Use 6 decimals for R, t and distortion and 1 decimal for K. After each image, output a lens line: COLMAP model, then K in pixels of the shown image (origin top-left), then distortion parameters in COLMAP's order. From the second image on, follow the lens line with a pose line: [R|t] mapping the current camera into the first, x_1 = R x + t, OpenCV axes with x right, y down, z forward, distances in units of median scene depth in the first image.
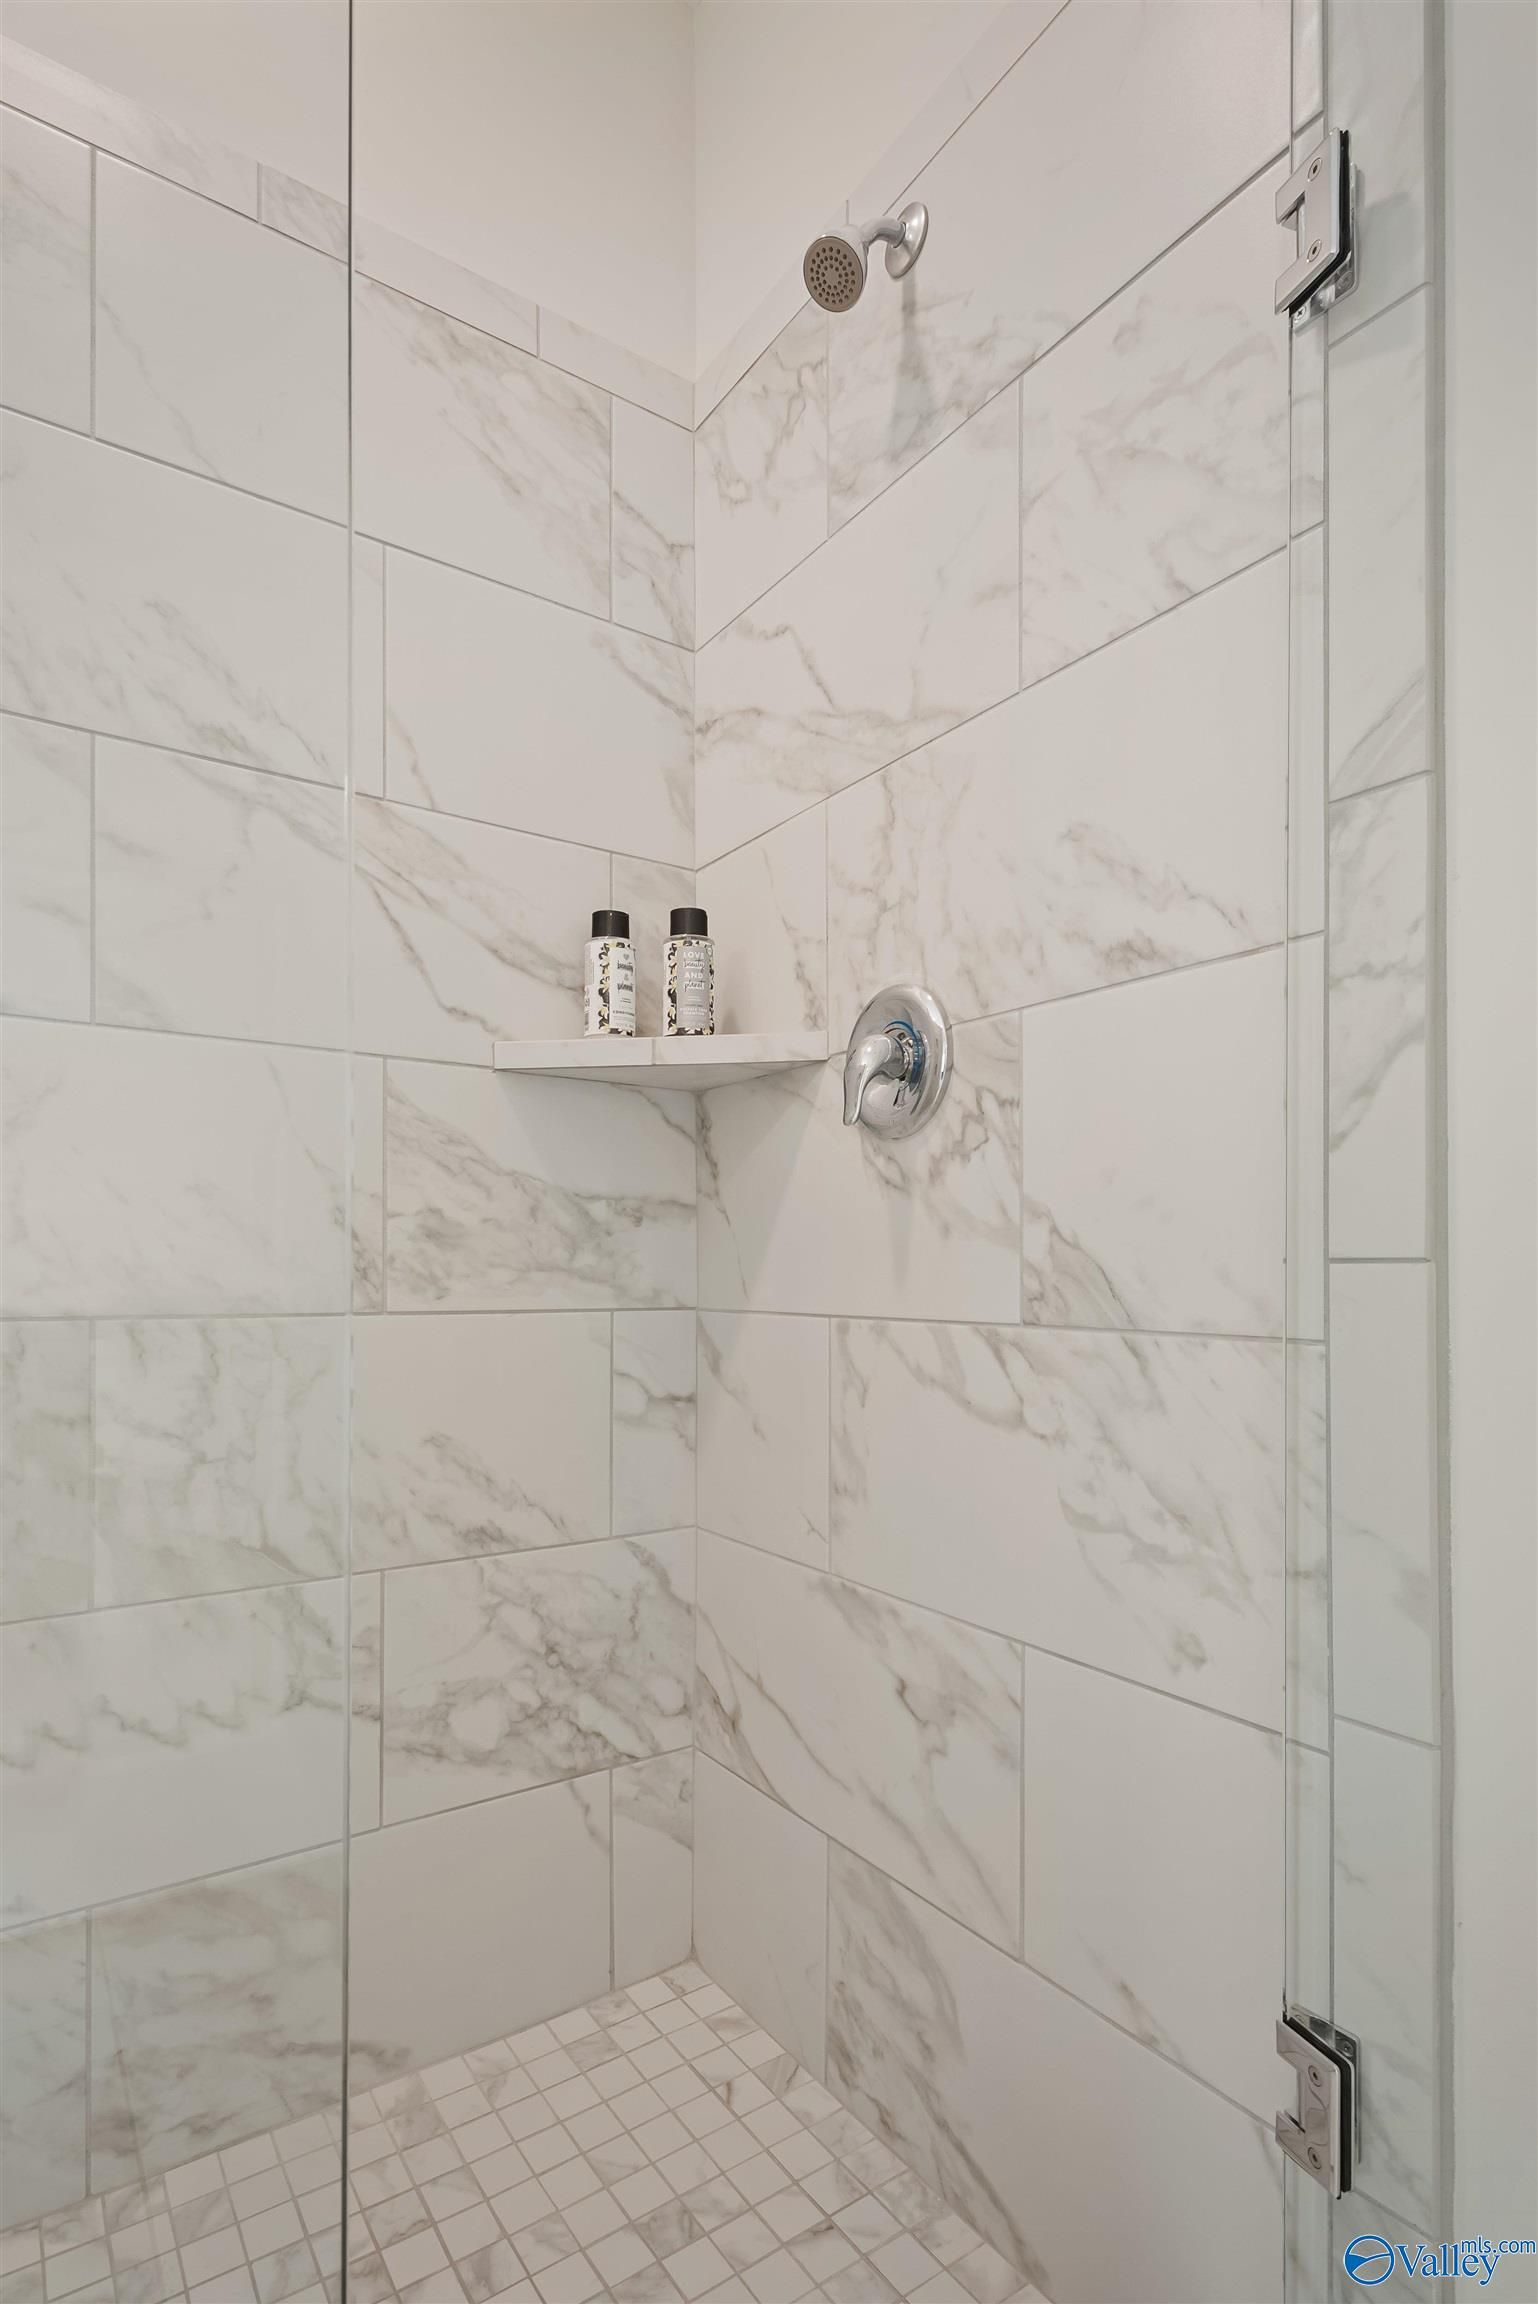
lens RADIAL K [[1150.9, 0, 739.7], [0, 1150.9, 1256.2], [0, 0, 1]] dist [0.002882, 0.000677]
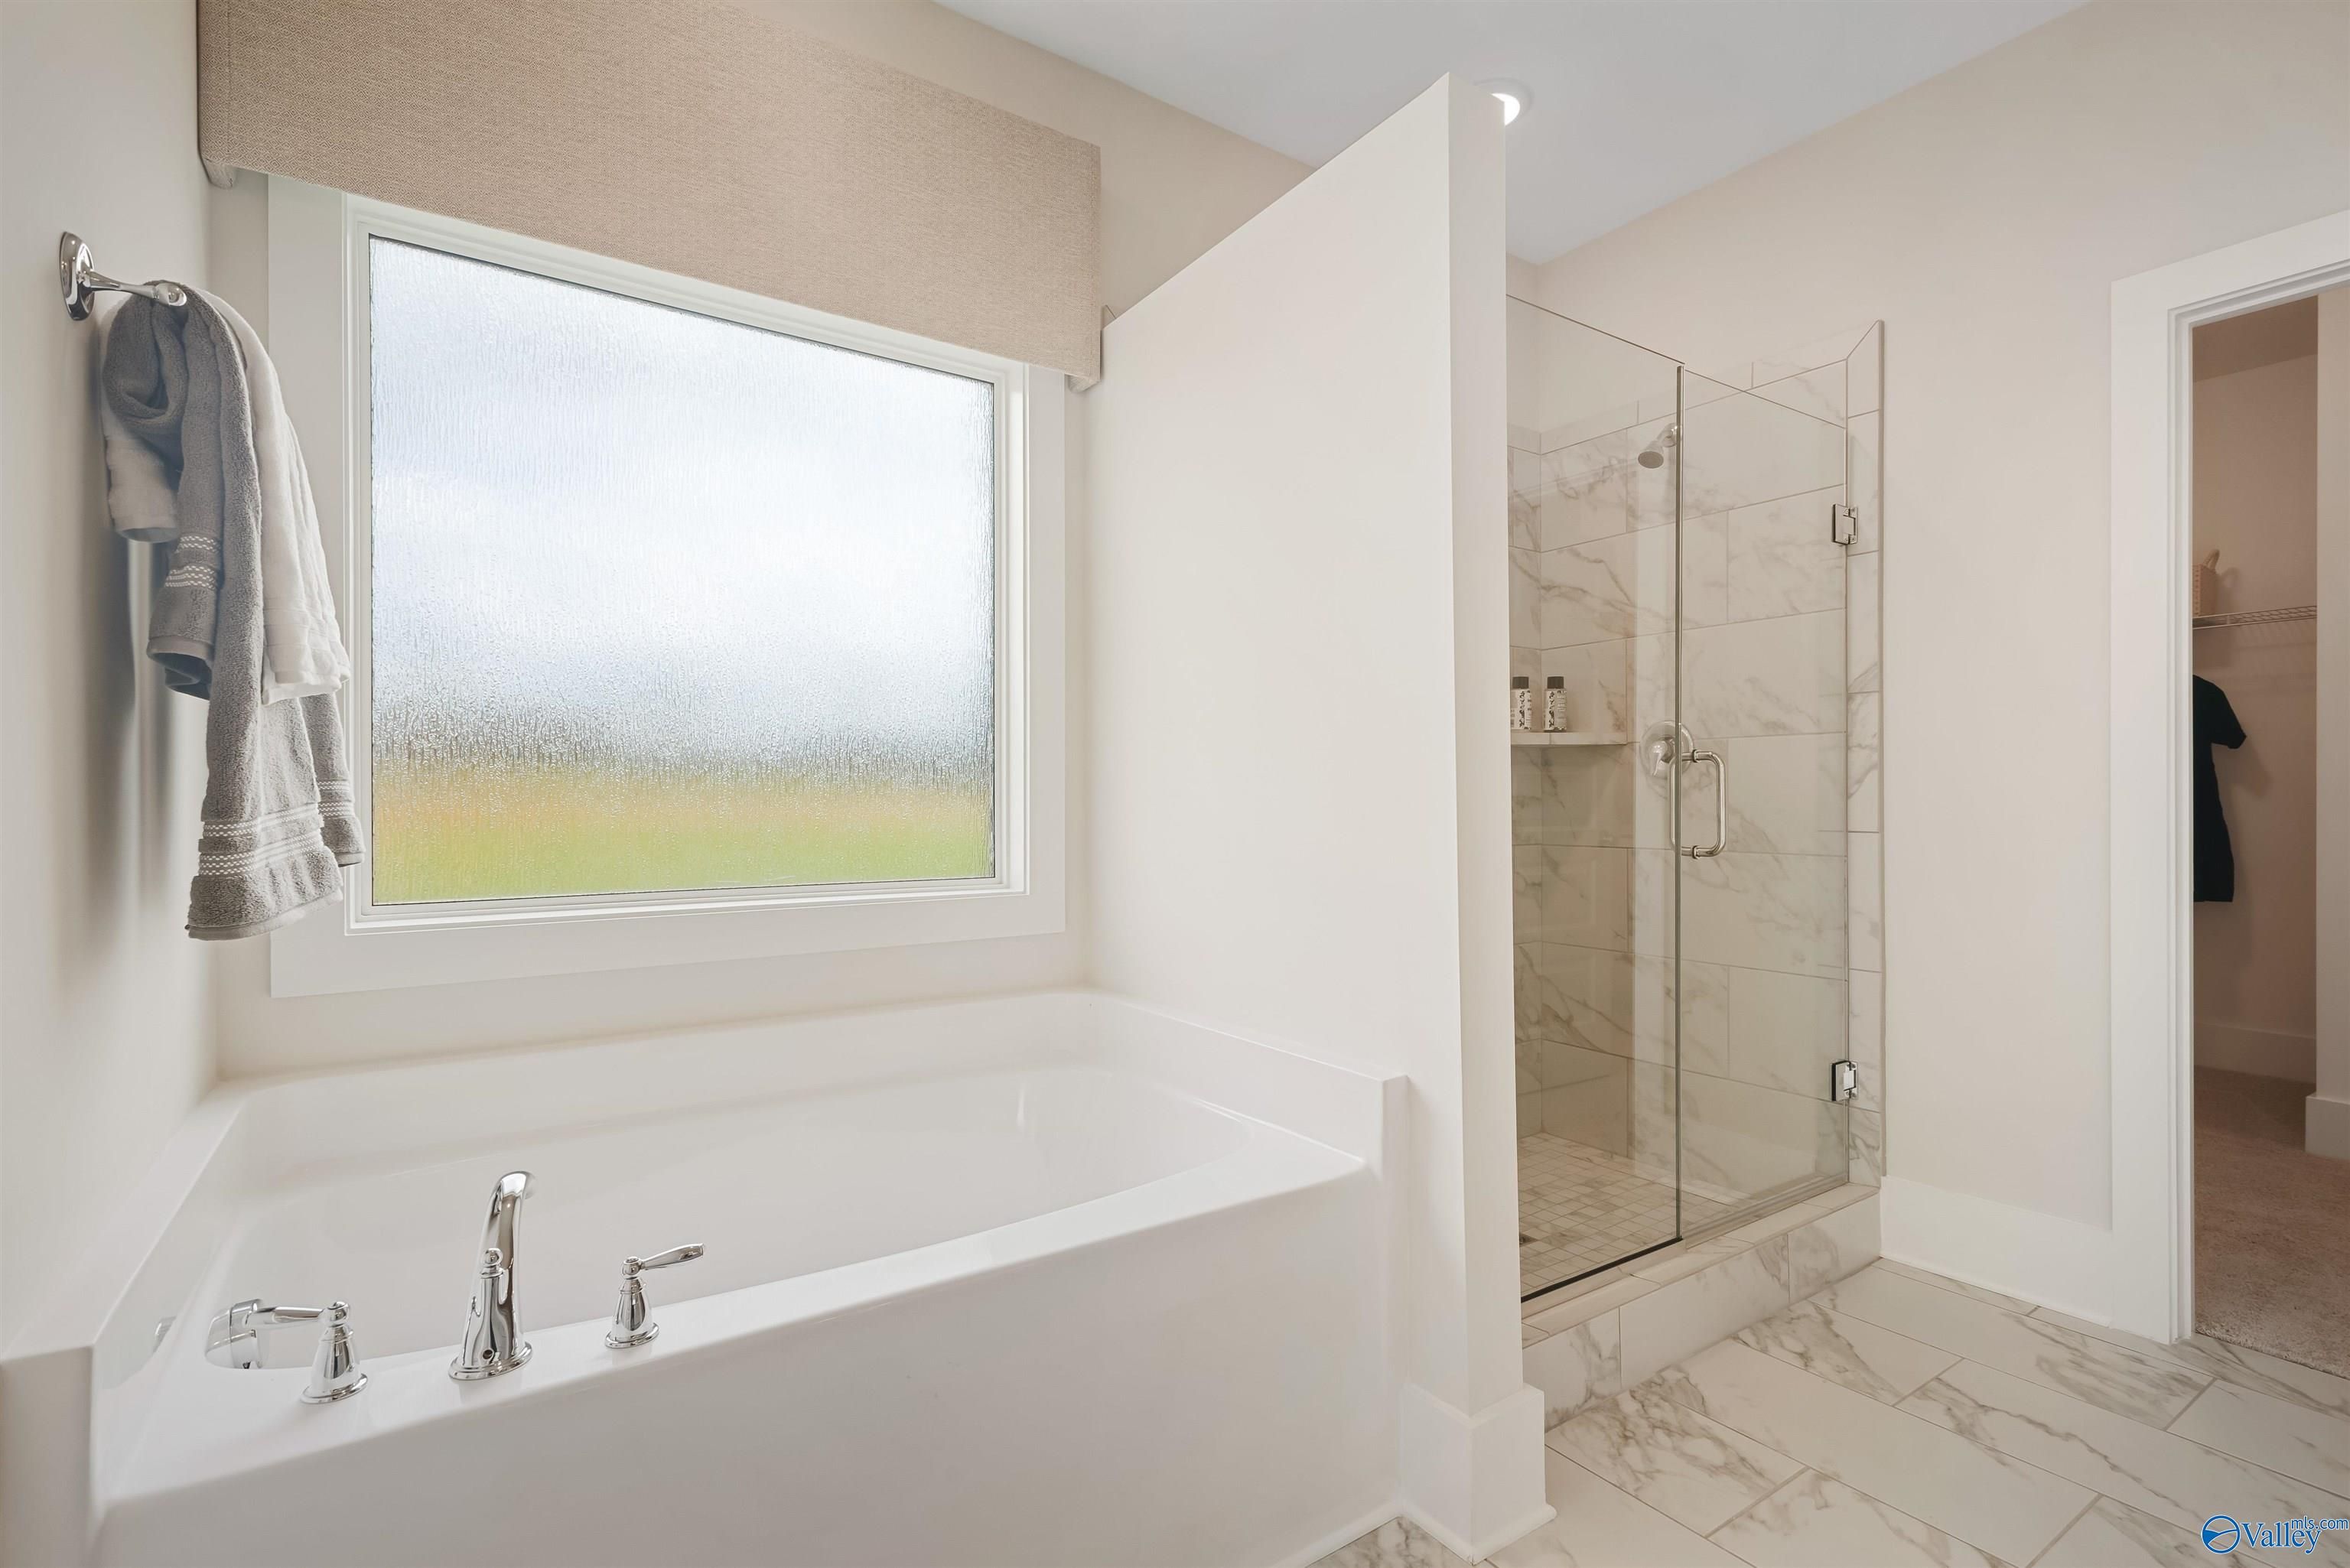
lens RADIAL K [[1097.1, 0, 1175.8], [0, 1097.1, 793.9], [0, 0, 1]] dist [0.002552, -0.000044]
pose [[0.999987, -0.005003, 0.000677, -1.035824], [0.004998, 0.999954, 0.008156, -0.102315], [-0.000718, -0.008152, 0.999967, -1.569789]]
